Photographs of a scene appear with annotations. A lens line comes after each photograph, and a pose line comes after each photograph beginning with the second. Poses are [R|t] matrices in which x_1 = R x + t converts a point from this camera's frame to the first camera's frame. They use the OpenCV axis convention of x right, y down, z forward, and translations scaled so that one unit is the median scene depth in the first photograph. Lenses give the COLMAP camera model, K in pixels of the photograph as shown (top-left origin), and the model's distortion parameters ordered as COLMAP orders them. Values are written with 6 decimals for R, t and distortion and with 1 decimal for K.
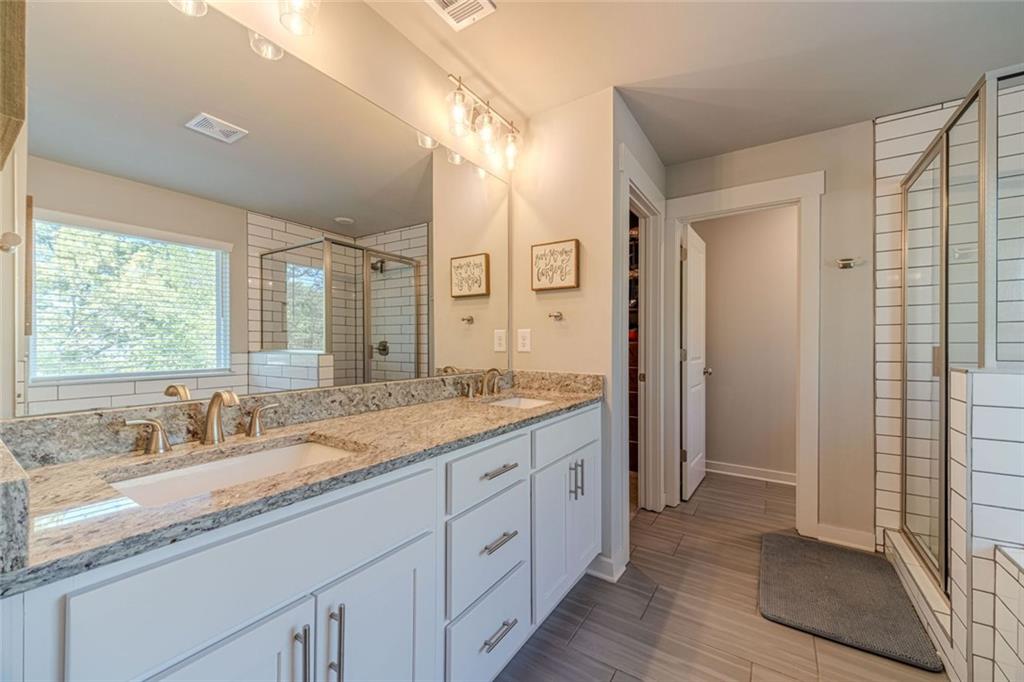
lens RADIAL K [[403.5, 0, 508.7], [0, 403.5, 342.5], [0, 0, 1]] dist [0.009284, -0.002420]
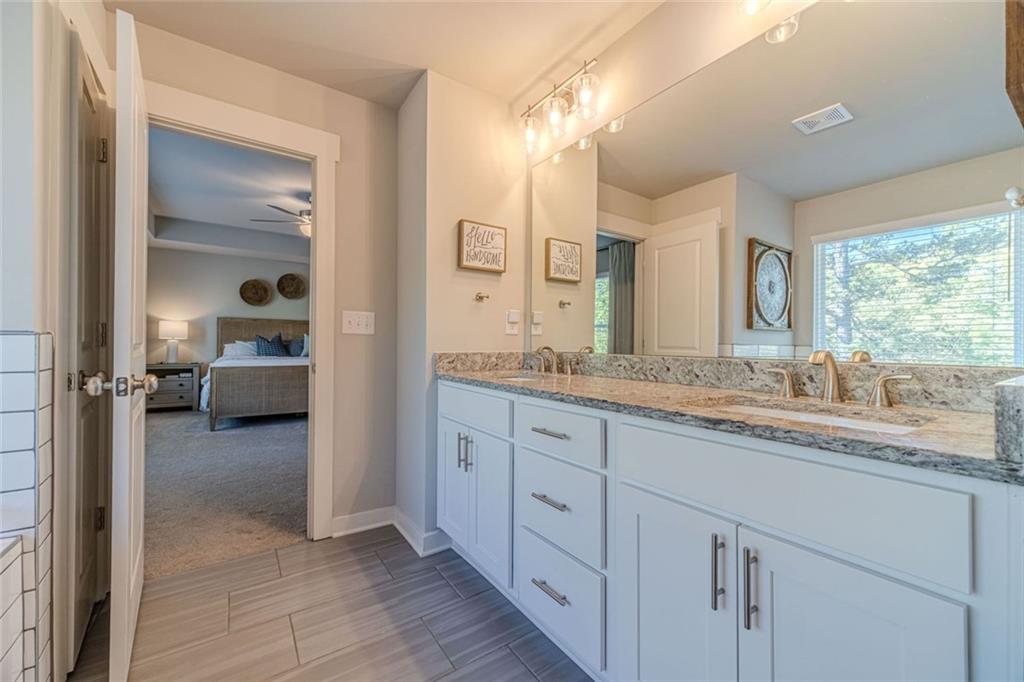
lens RADIAL K [[403.5, 0, 515.0], [0, 403.5, 340.4], [0, 0, 1]] dist [0.009284, -0.002420]
pose [[-0.363236, -0.008145, -0.931661, 0.385796], [-0.004797, 0.999965, -0.006872, 0.033422], [0.931685, 0.001973, -0.363263, 0.505190]]
